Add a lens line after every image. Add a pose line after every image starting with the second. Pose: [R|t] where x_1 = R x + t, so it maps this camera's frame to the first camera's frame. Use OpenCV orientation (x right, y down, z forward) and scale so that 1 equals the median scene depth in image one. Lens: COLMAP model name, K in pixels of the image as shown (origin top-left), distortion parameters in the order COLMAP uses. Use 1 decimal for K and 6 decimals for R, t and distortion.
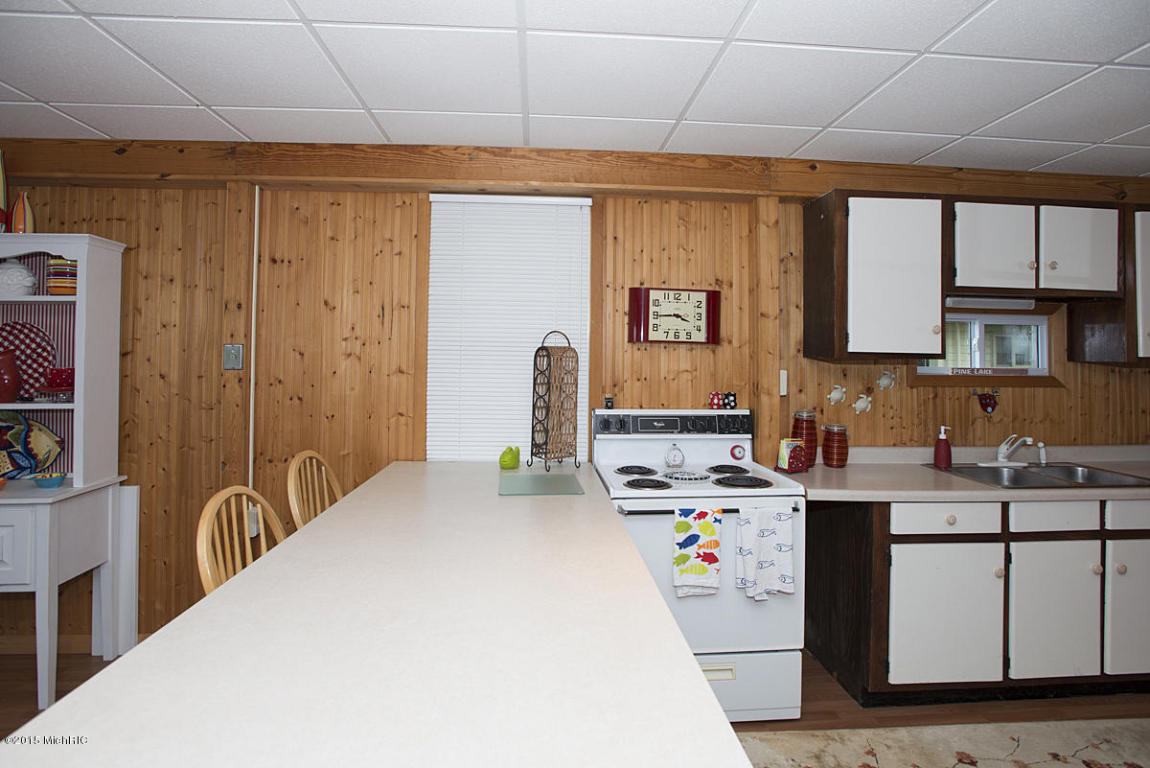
lens RADIAL K [[599.1, 0, 576.3], [0, 599.1, 346.9], [0, 0, 1]] dist [-0.077308, 0.031790]
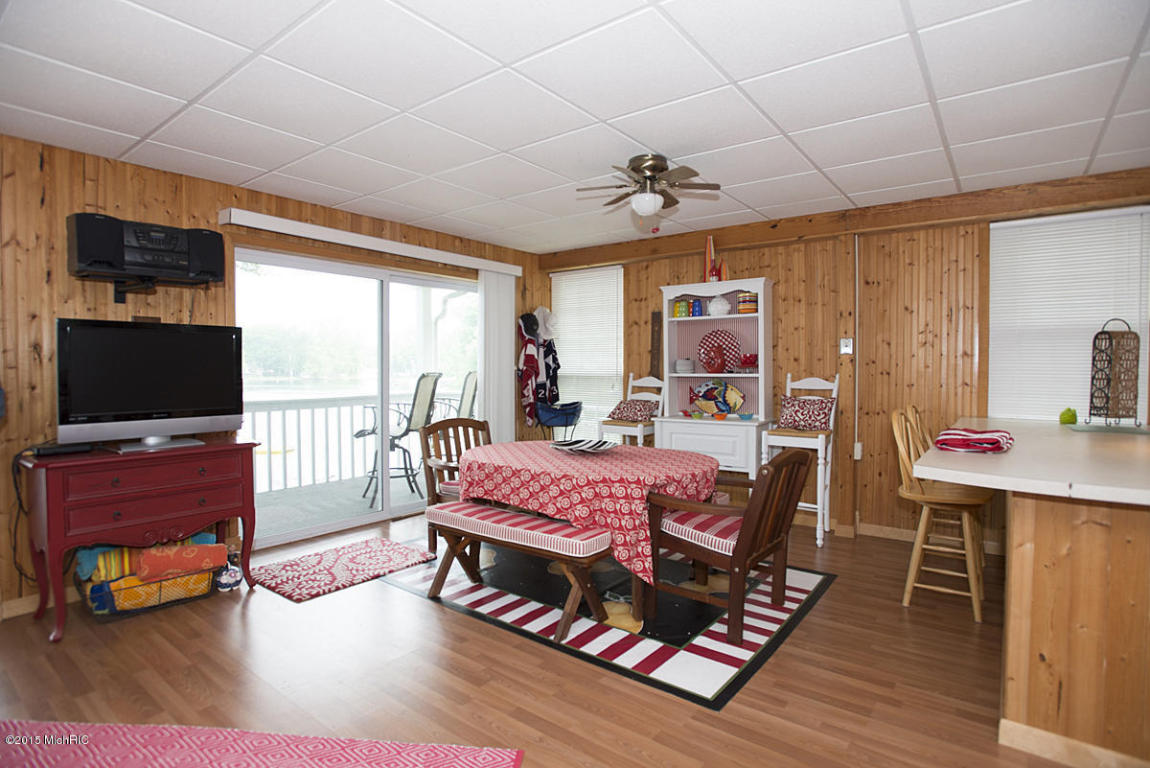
lens RADIAL K [[588.9, 0, 571.7], [0, 588.9, 379.7], [0, 0, 1]] dist [-0.063902, 0.031544]
pose [[0.747244, 0.008009, -0.664501, -0.088497], [0.019840, 0.999213, 0.034354, 0.036305], [0.664253, -0.038855, 0.746497, -0.636811]]
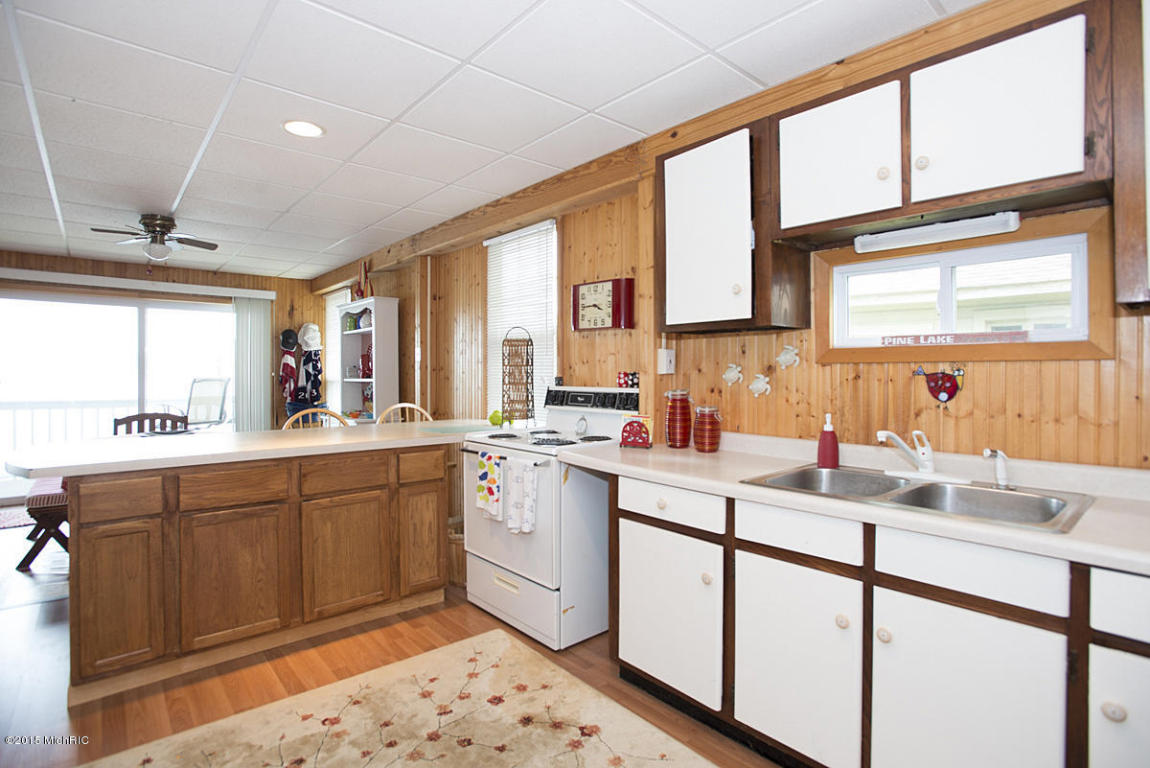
lens RADIAL K [[588.9, 0, 571.7], [0, 588.9, 379.7], [0, 0, 1]] dist [-0.063902, 0.031544]
pose [[0.590062, -0.003527, -0.807350, 1.076782], [0.024088, 0.999622, 0.013239, 0.075819], [0.806998, -0.027259, 0.589924, 0.299470]]
